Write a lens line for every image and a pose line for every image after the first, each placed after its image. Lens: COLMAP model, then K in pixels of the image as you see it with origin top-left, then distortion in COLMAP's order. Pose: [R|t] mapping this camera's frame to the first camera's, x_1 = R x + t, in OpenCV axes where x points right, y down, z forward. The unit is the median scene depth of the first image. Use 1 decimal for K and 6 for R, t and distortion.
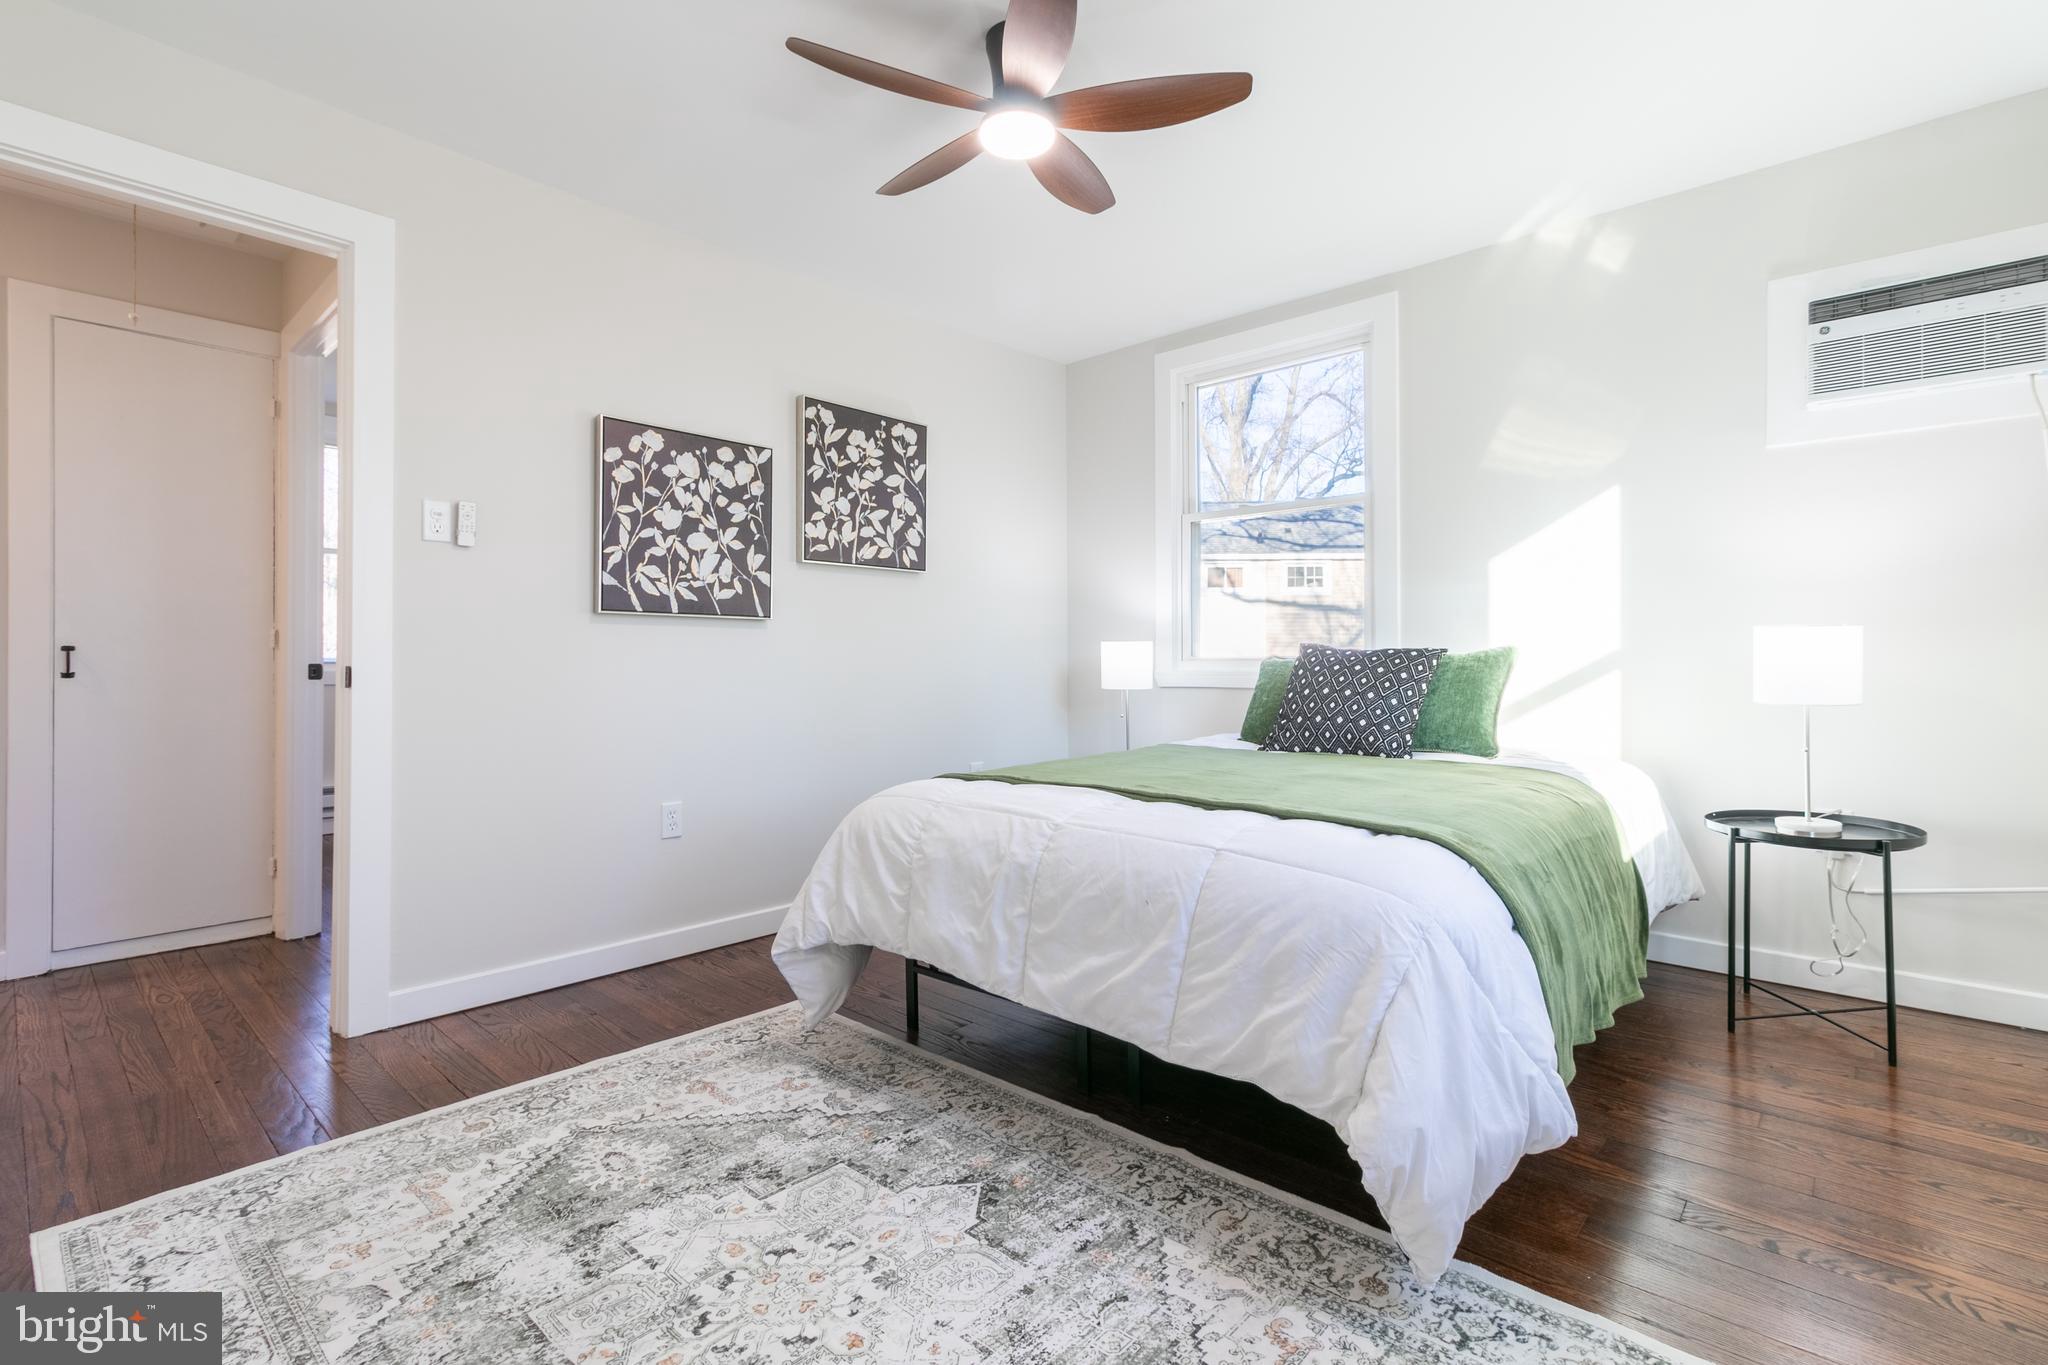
lens RADIAL K [[943.3, 0, 1012.7], [0, 943.3, 670.4], [0, 0, 1]] dist [0.006548, -0.001008]
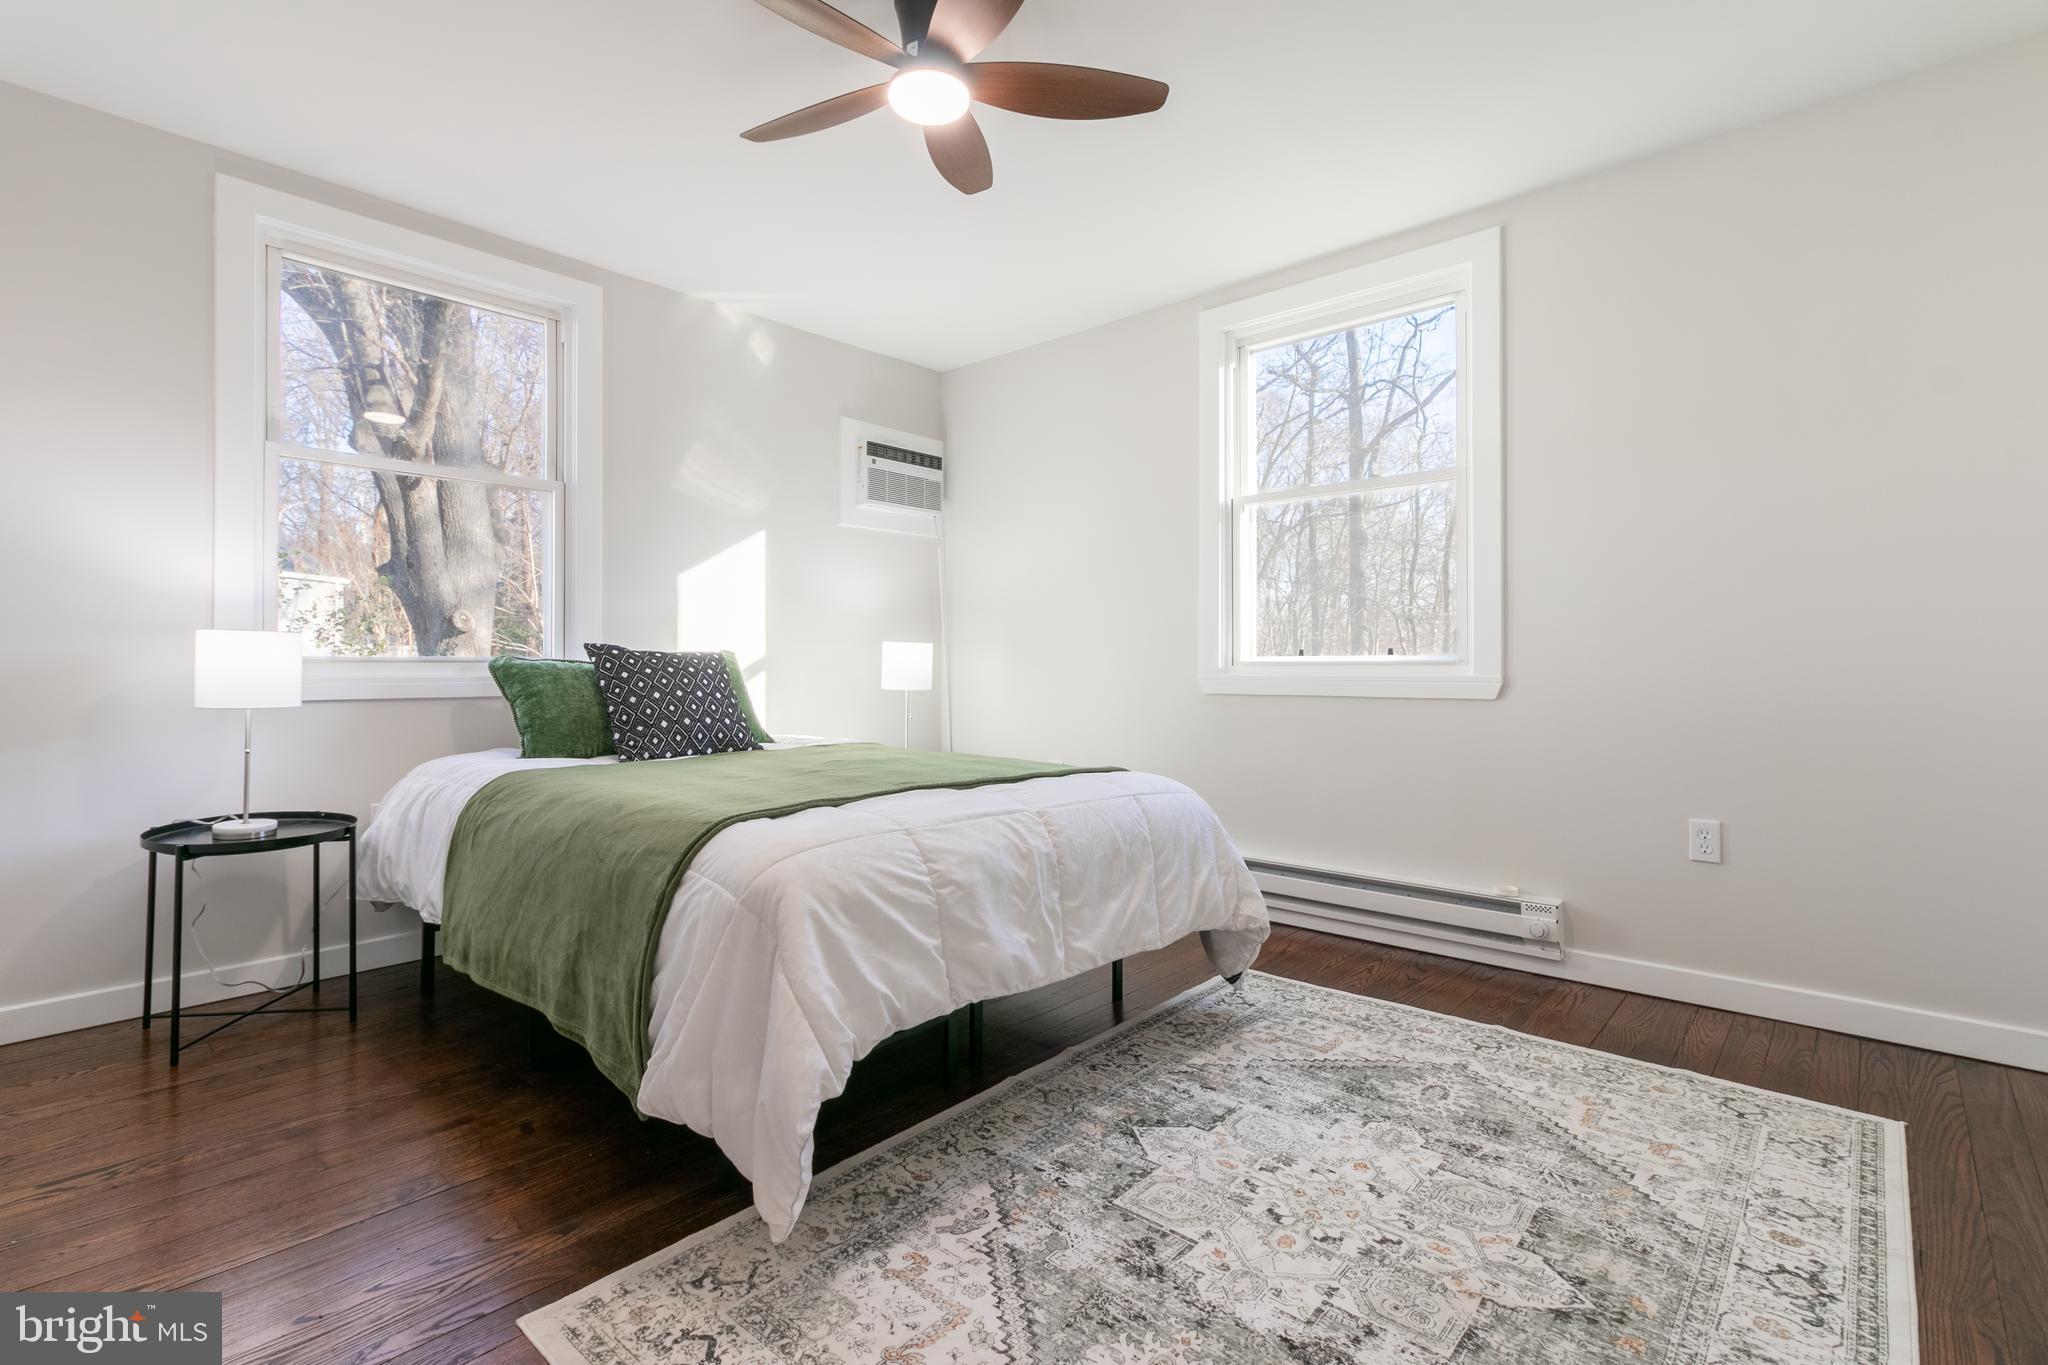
lens RADIAL K [[943.3, 0, 1024.2], [0, 943.3, 667.3], [0, 0, 1]] dist [0.006548, -0.001008]
pose [[-0.008163, 0.000013, 0.999967, -1.077582], [0.010186, 0.999948, 0.000070, -0.002546], [-0.999915, 0.010186, -0.008163, 1.061642]]
